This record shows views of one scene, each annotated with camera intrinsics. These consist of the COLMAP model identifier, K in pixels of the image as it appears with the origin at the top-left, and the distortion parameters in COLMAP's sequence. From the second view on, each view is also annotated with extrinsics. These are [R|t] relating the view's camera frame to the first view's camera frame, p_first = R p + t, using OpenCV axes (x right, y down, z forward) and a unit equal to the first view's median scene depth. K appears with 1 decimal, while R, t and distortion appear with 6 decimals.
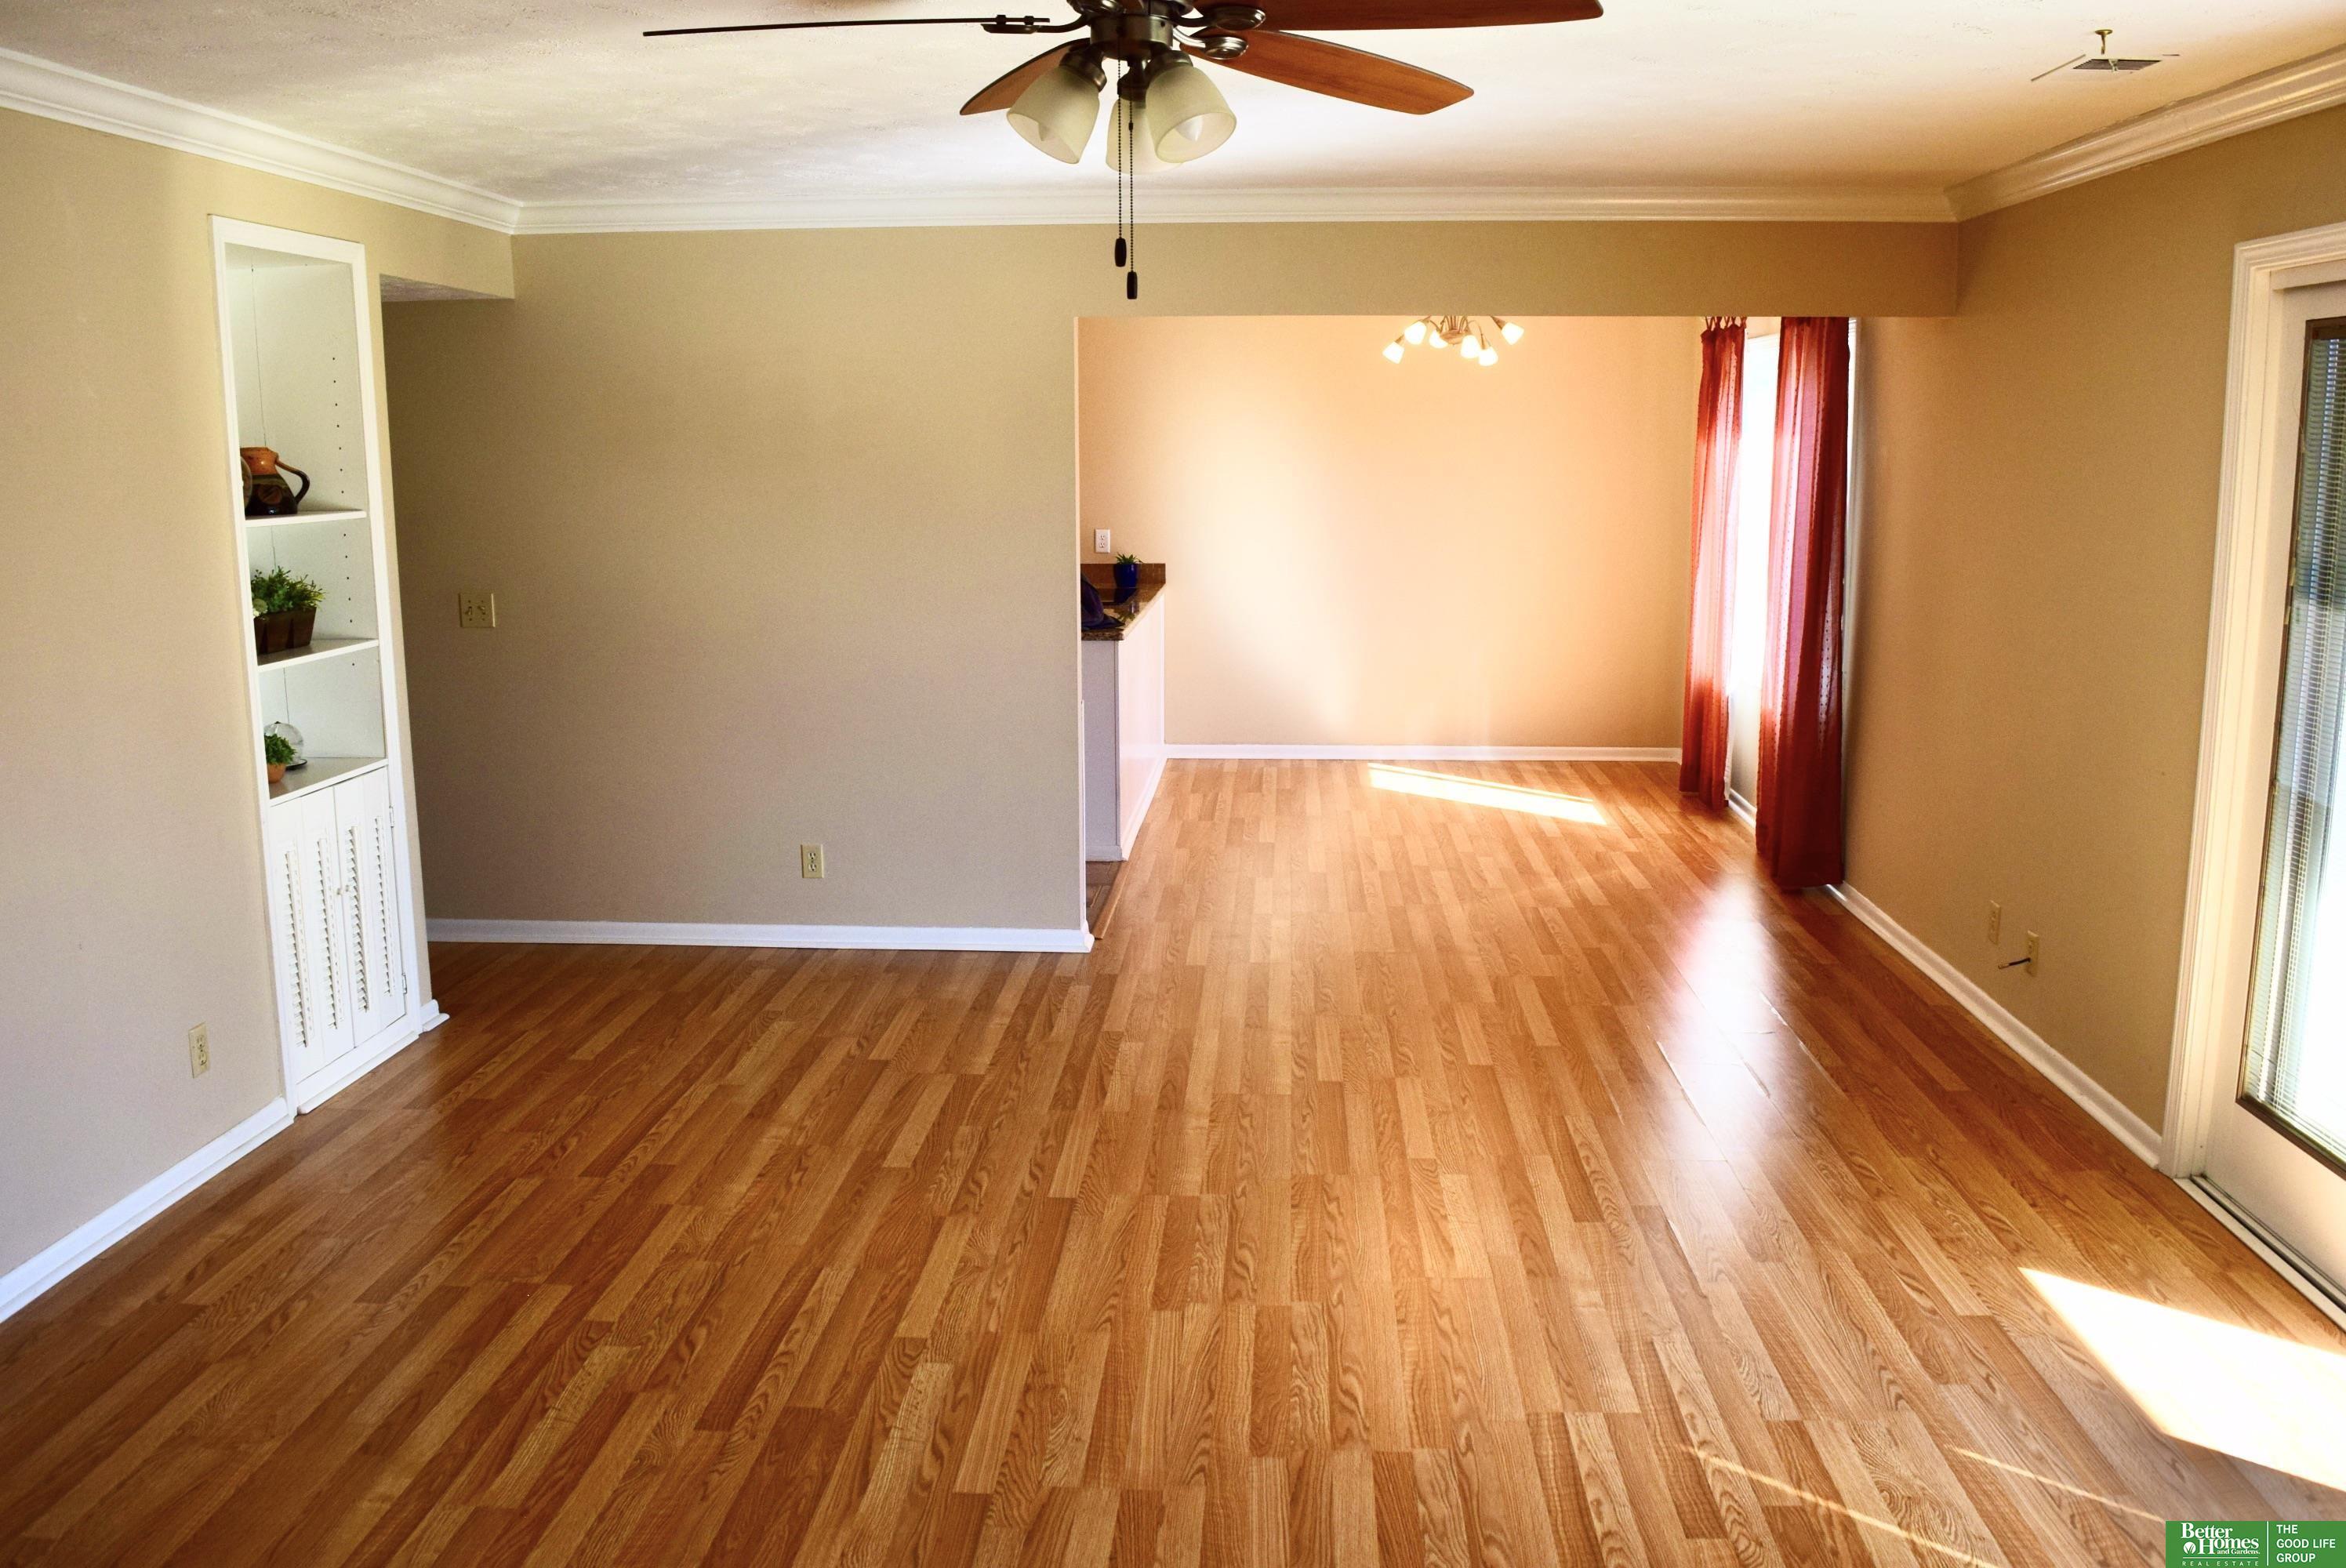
lens RADIAL K [[1877.8, 0, 1164.9], [0, 1877.8, 779.7], [0, 0, 1]] dist [-0.097531, 0.024018]
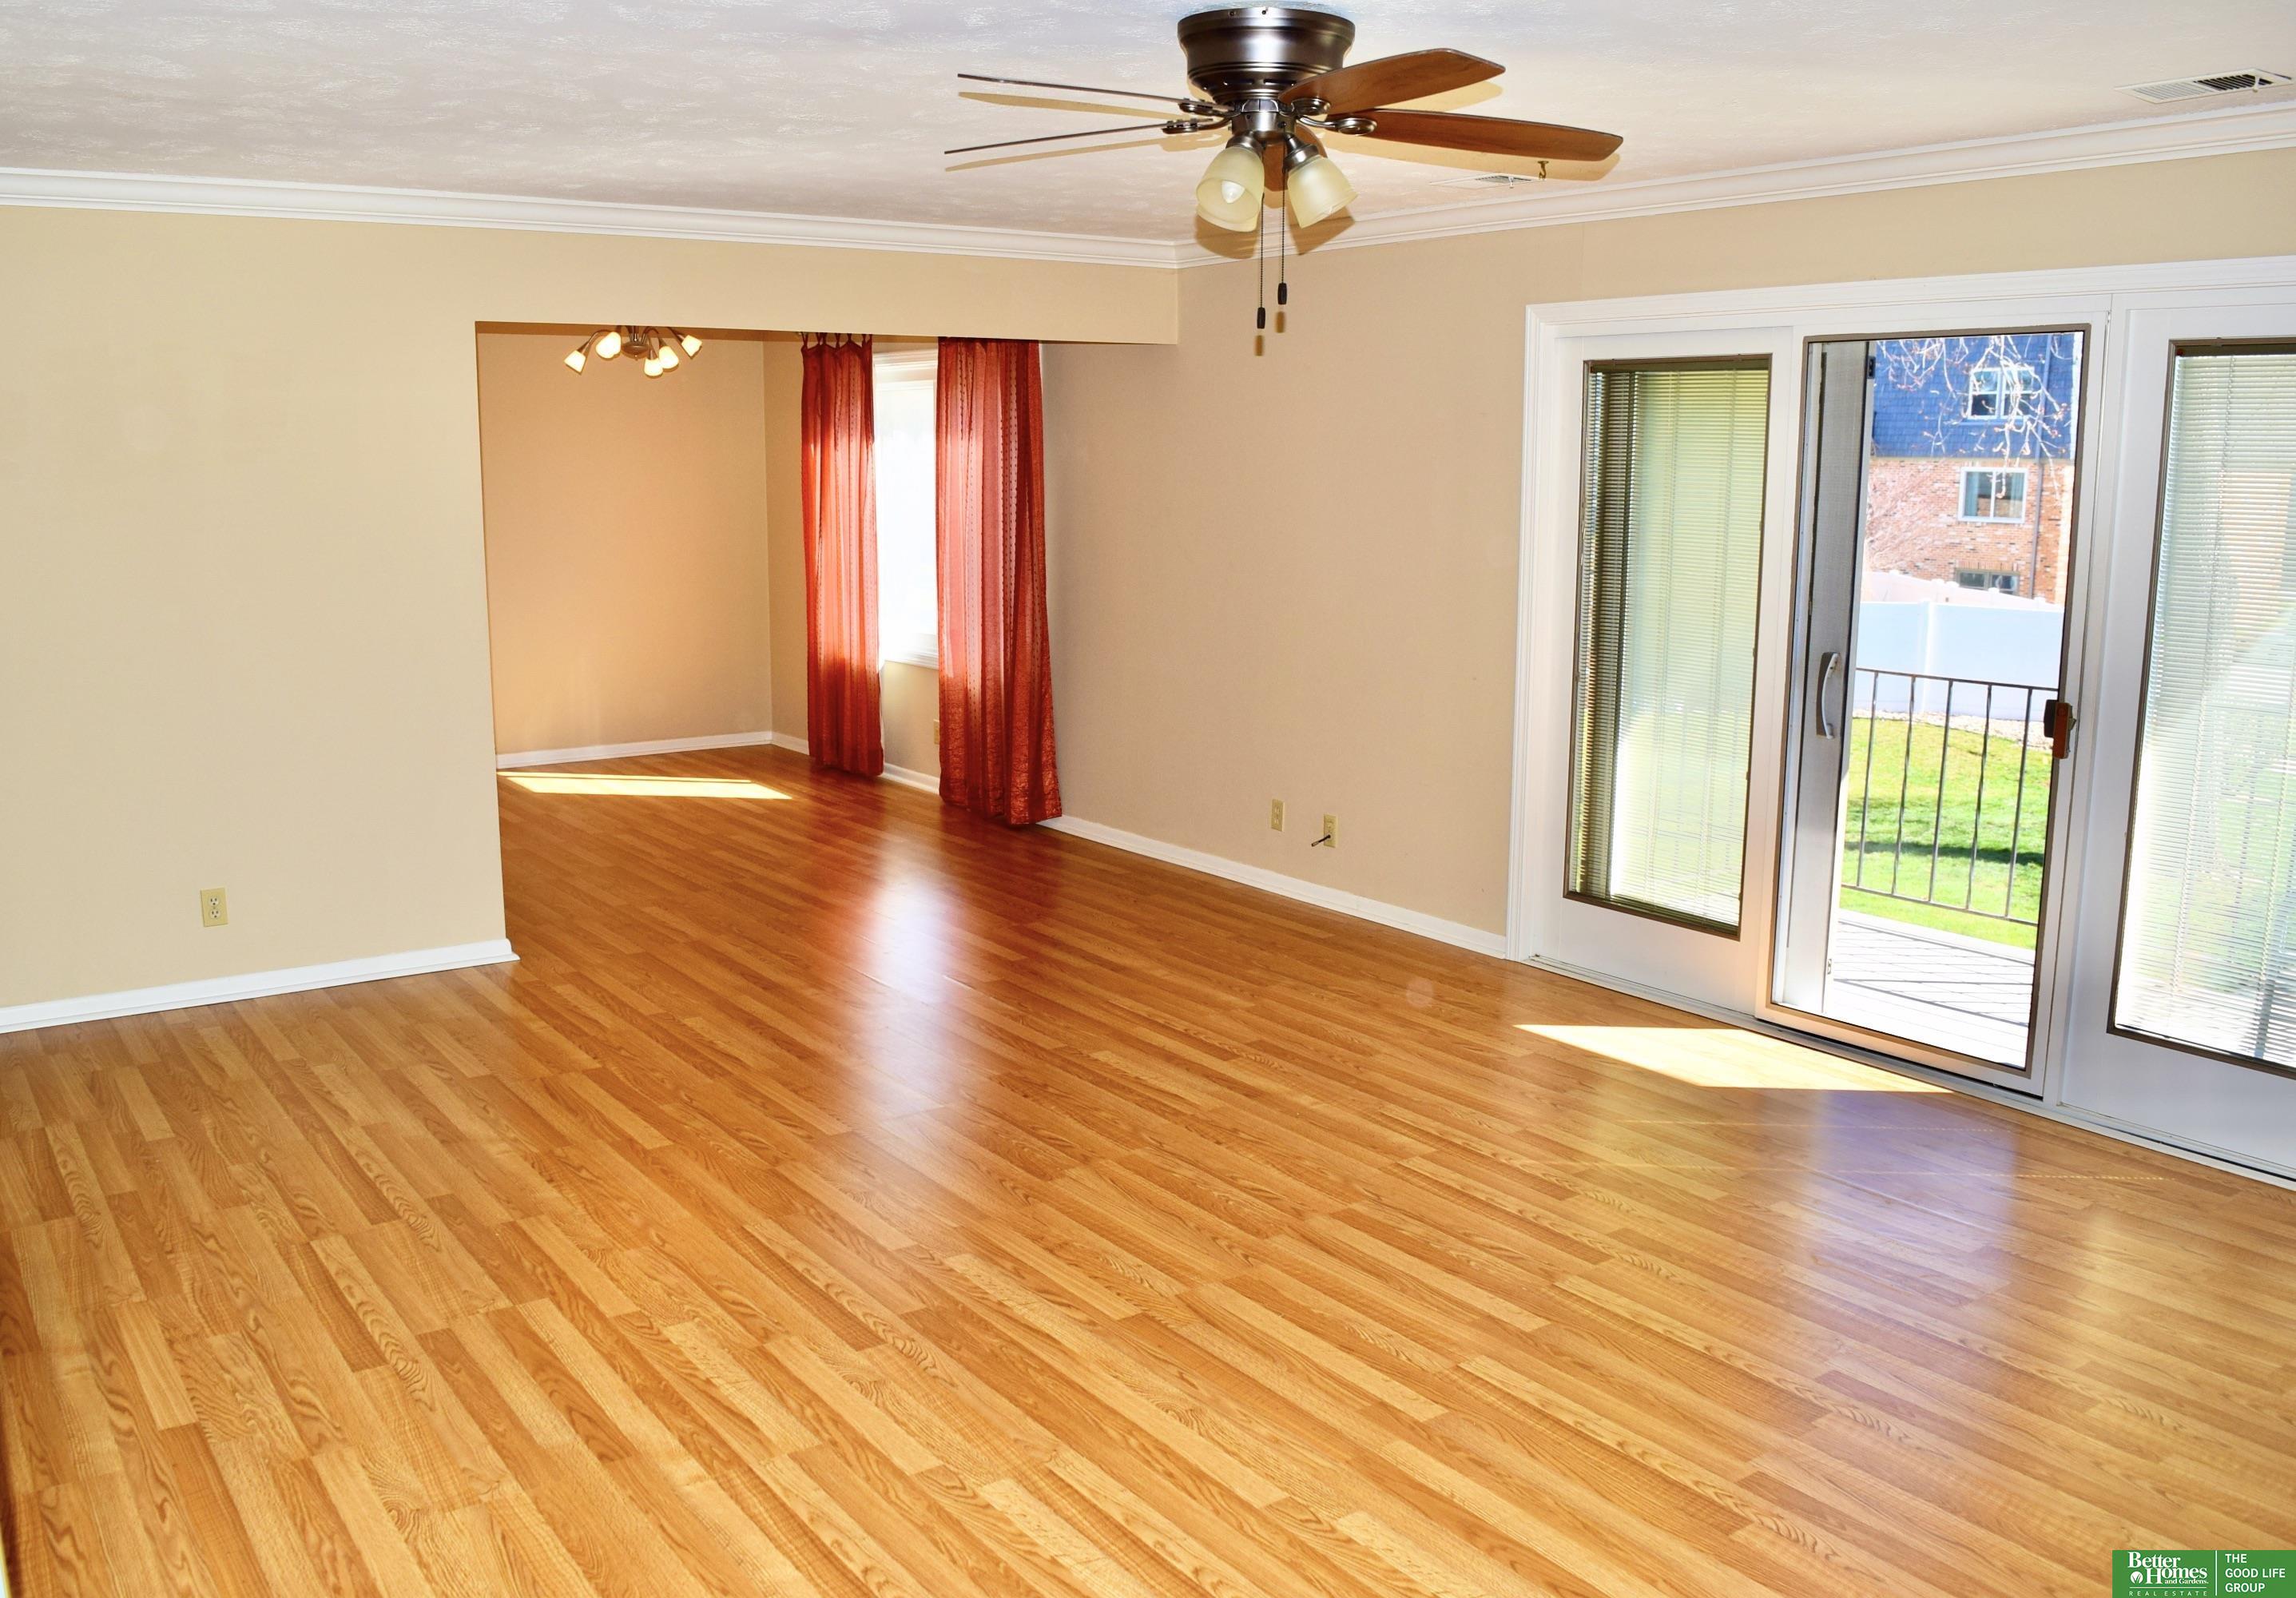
lens RADIAL K [[1920.1, 0, 1088.8], [0, 1920.1, 791.5], [0, 0, 1]] dist [-0.095679, 0.003486]
pose [[0.788018, -0.104003, 0.606804, -0.701578], [0.105924, 0.993834, 0.032782, 0.004692], [-0.606472, 0.038442, 0.794175, 0.021078]]
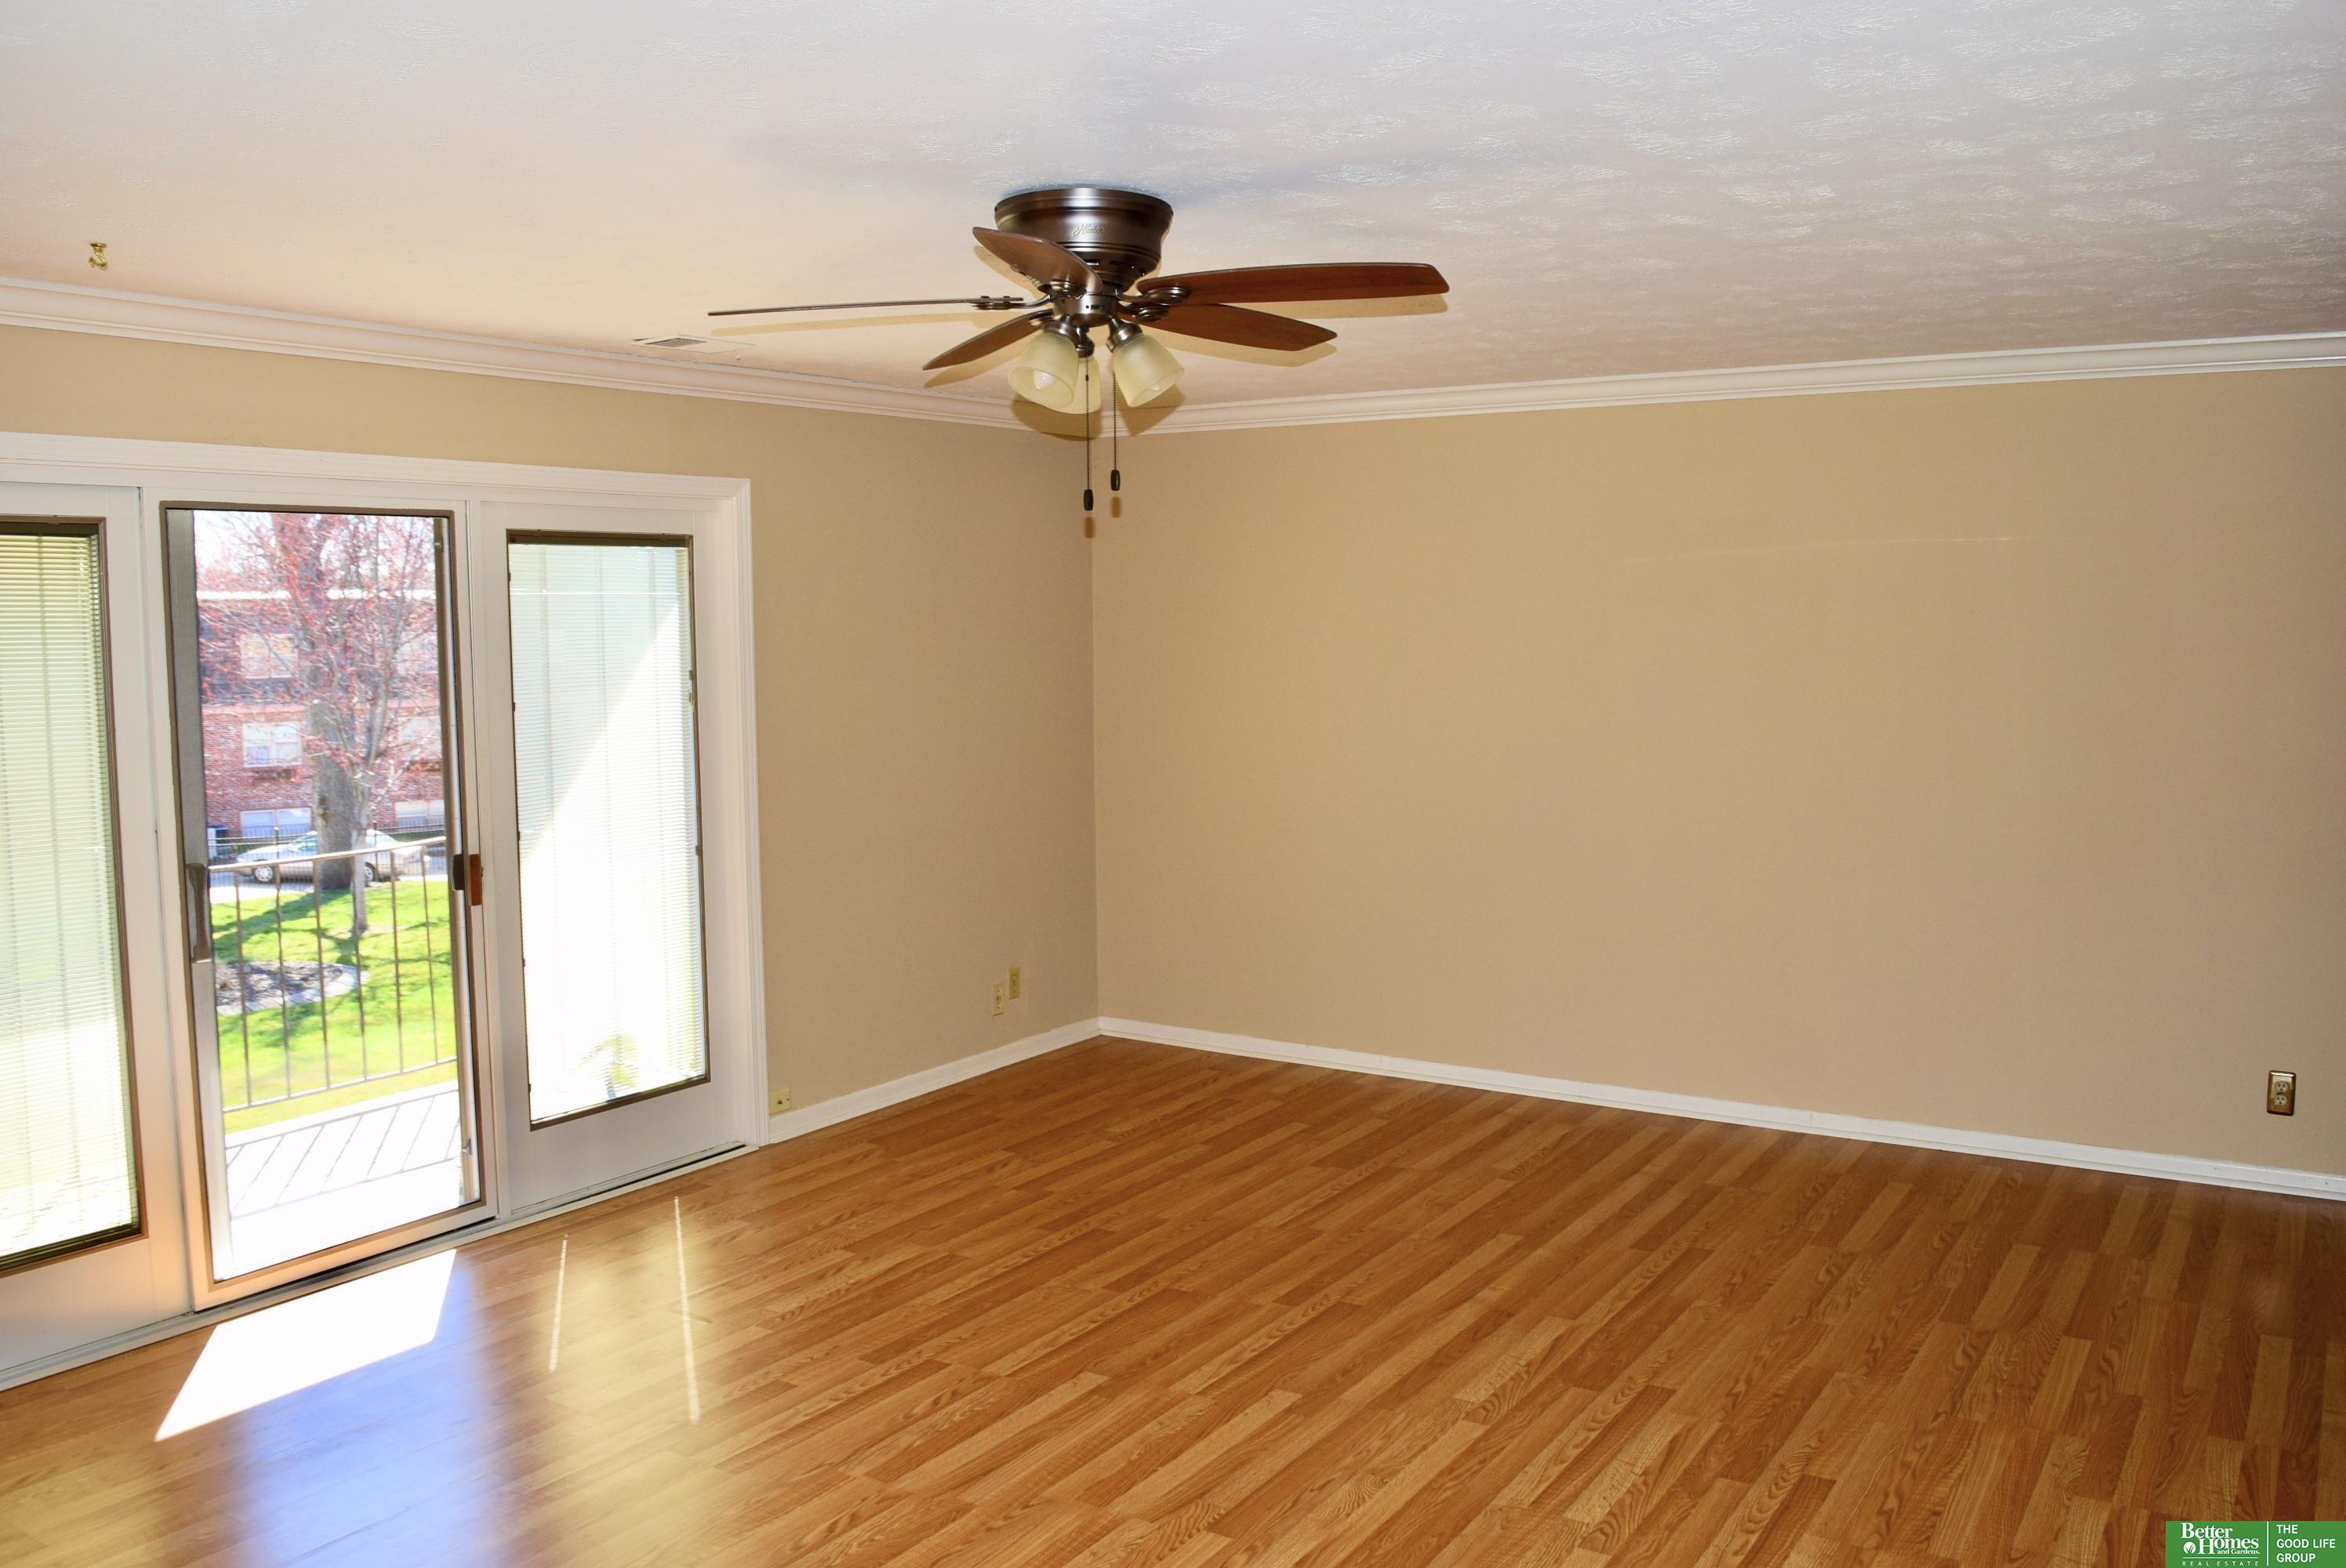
lens RADIAL K [[1877.8, 0, 1164.9], [0, 1877.8, 779.7], [0, 0, 1]] dist [-0.097531, 0.024018]
pose [[-0.871701, -0.033329, 0.488903, -0.514754], [0.096628, 0.966405, 0.238167, -0.280577], [-0.480416, 0.254853, -0.839196, 1.549715]]
